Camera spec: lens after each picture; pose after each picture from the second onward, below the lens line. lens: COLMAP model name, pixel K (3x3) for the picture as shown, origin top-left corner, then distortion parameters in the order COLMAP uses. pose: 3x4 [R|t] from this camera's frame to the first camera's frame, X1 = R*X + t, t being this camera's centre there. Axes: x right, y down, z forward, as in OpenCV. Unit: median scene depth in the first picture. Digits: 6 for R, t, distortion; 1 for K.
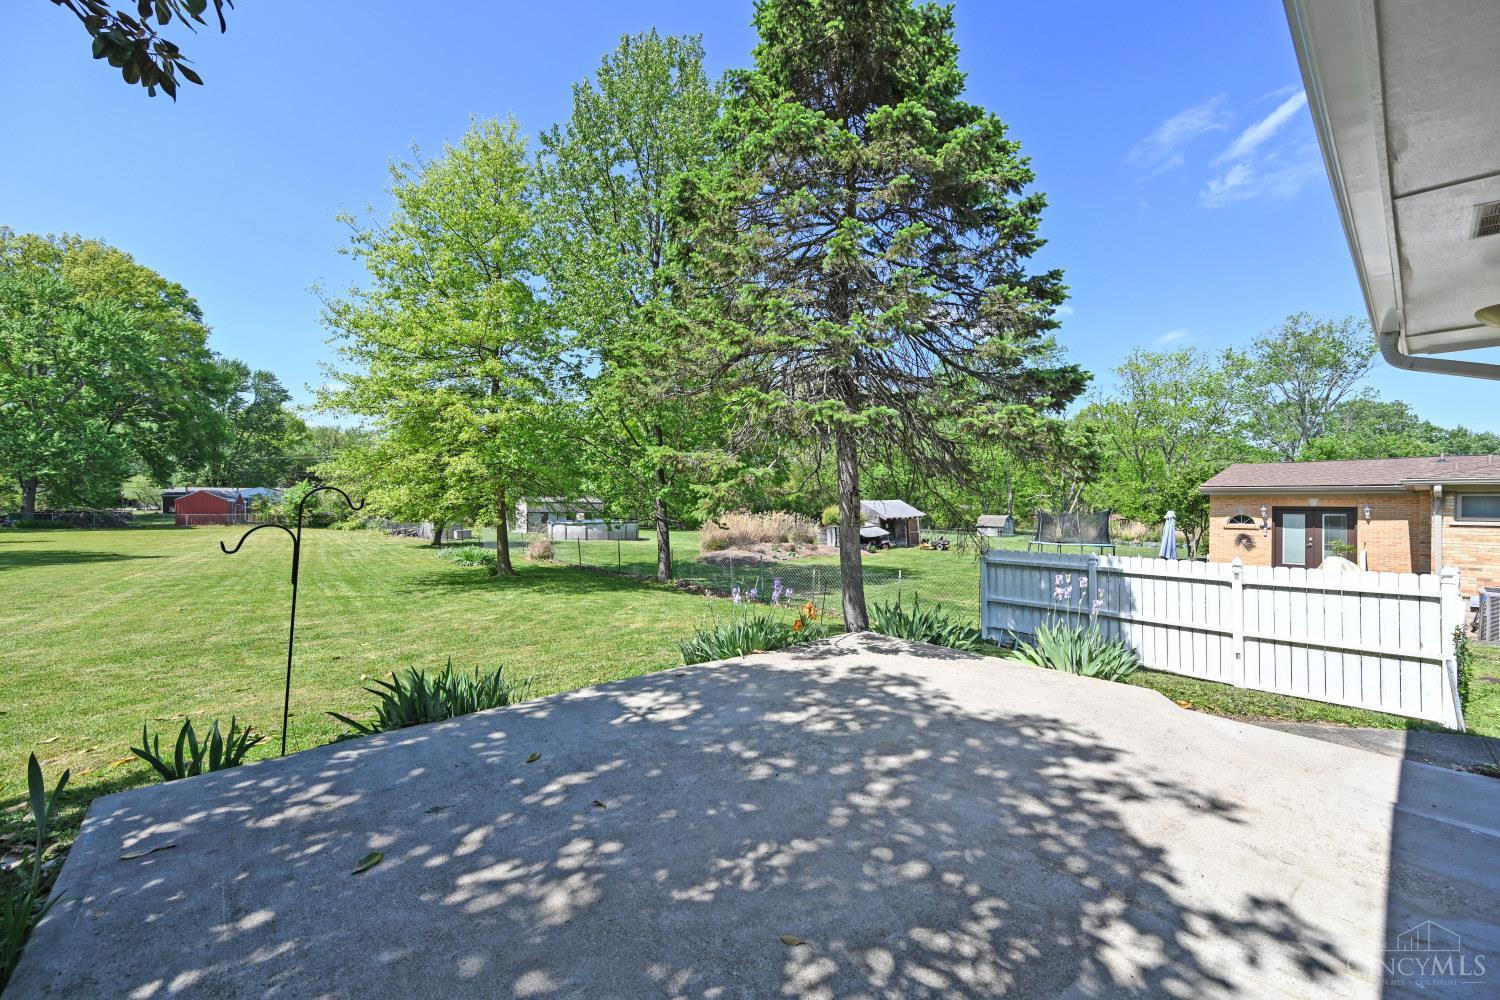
lens RADIAL K [[590.2, 0, 750.3], [0, 590.2, 502.1], [0, 0, 1]] dist [-0.000275, -0.000707]
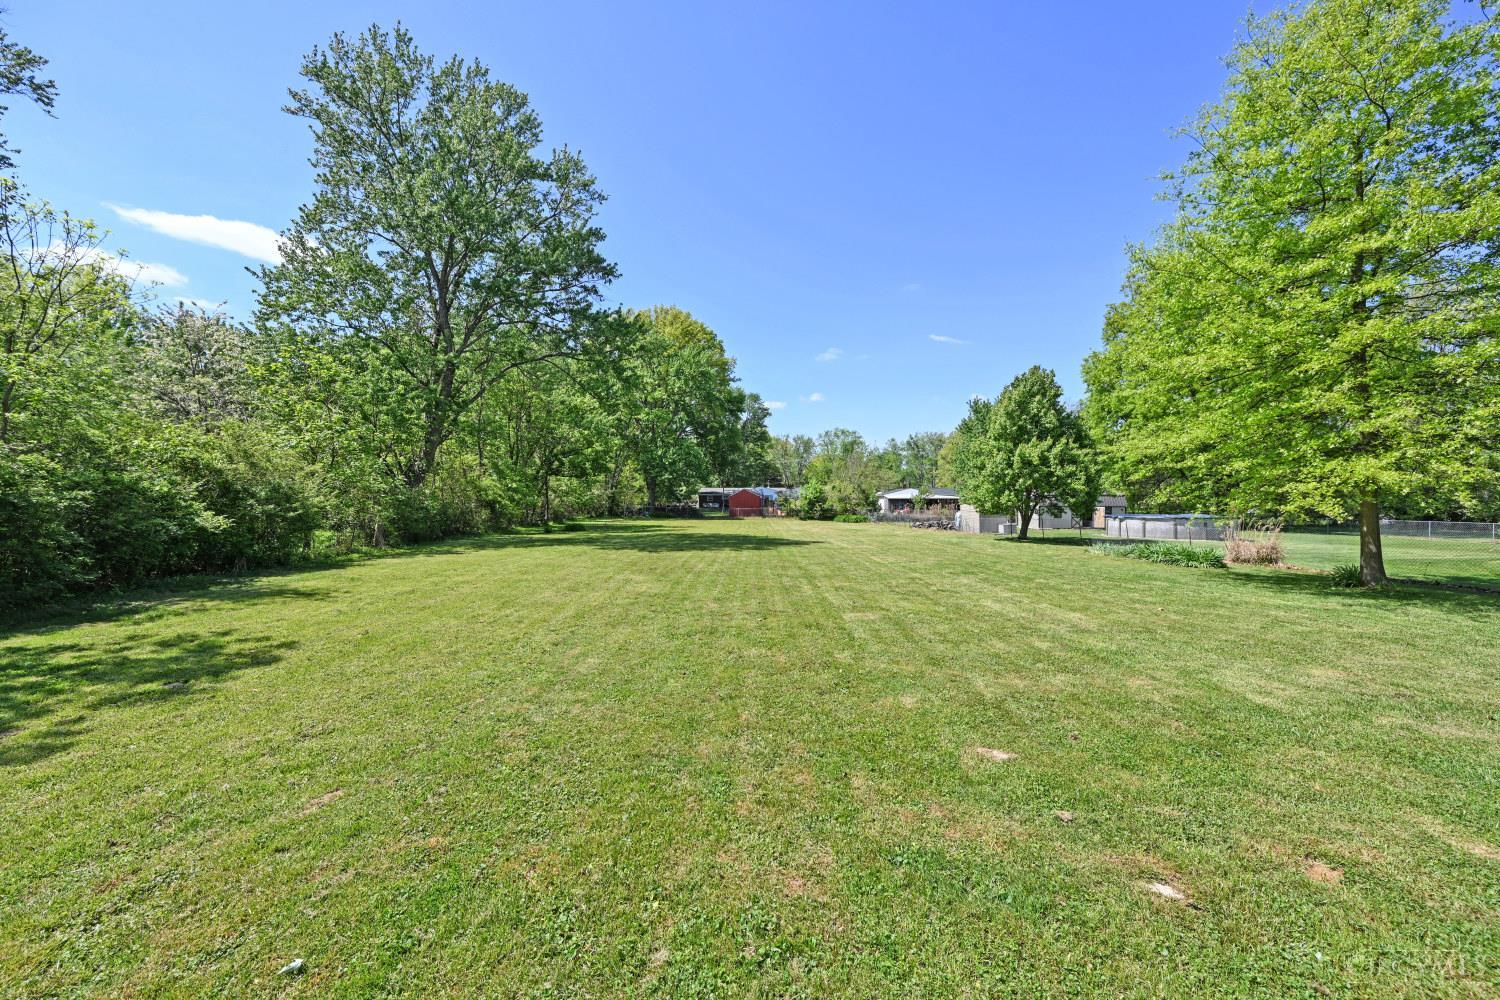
lens RADIAL K [[590.2, 0, 750.3], [0, 590.2, 502.1], [0, 0, 1]] dist [-0.000275, -0.000707]
pose [[0.810812, -0.005083, -0.585285, -2.916239], [0.007488, 0.999971, 0.001689, 0.084361], [0.585259, -0.005752, 0.810826, -0.005551]]
